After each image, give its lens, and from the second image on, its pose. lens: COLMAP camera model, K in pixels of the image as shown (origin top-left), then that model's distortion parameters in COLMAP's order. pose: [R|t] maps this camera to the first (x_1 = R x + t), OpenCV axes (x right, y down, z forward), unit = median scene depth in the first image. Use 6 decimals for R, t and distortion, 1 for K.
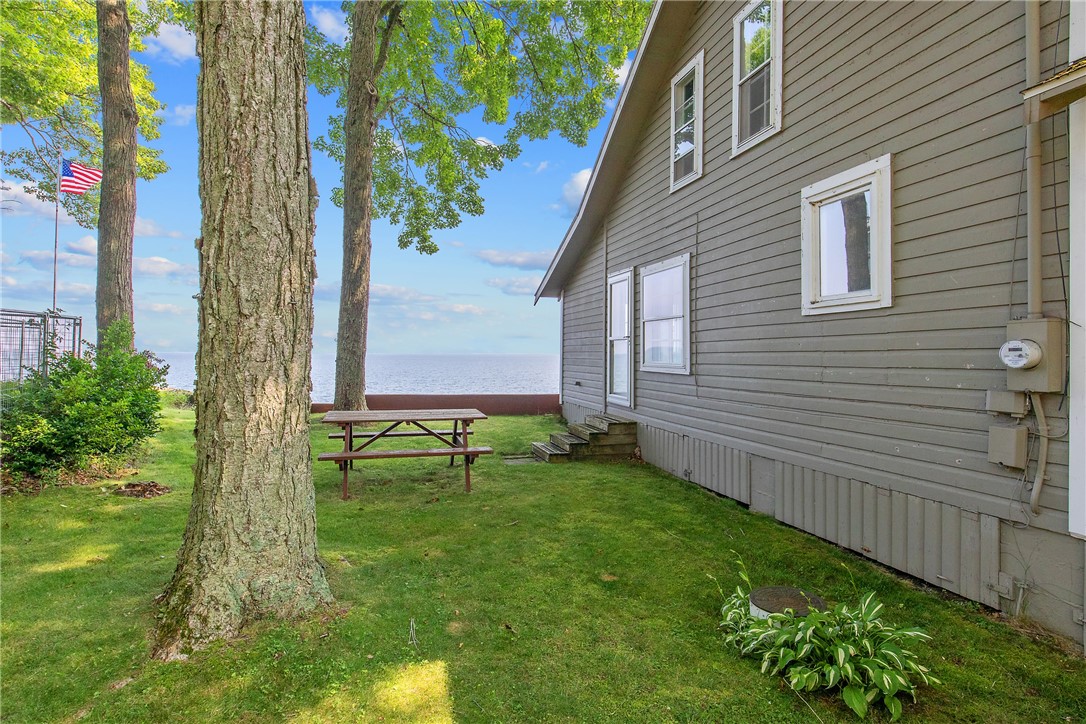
lens RADIAL K [[559.8, 0, 537.0], [0, 559.8, 354.7], [0, 0, 1]] dist [0.001391, 0.001462]
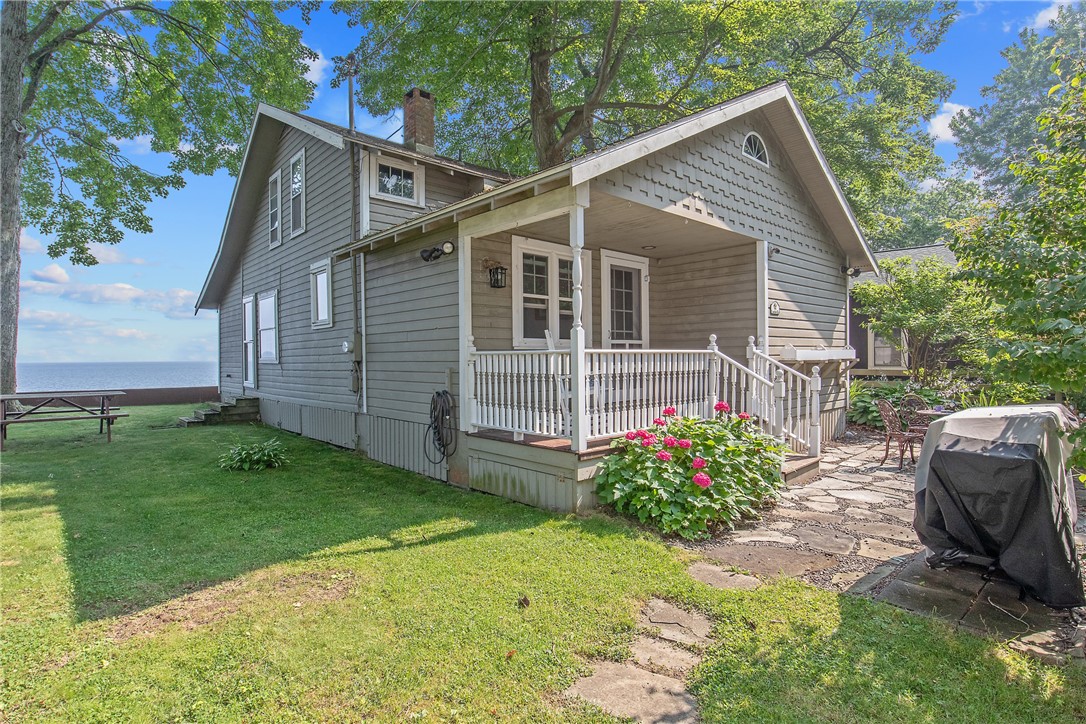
lens RADIAL K [[559.8, 0, 553.6], [0, 559.8, 369.8], [0, 0, 1]] dist [0.001391, 0.001462]
pose [[0.889746, -0.009536, 0.456356, 0.156492], [0.004029, 0.999907, 0.013040, 0.023398], [-0.456437, -0.009764, 0.889702, -0.540242]]
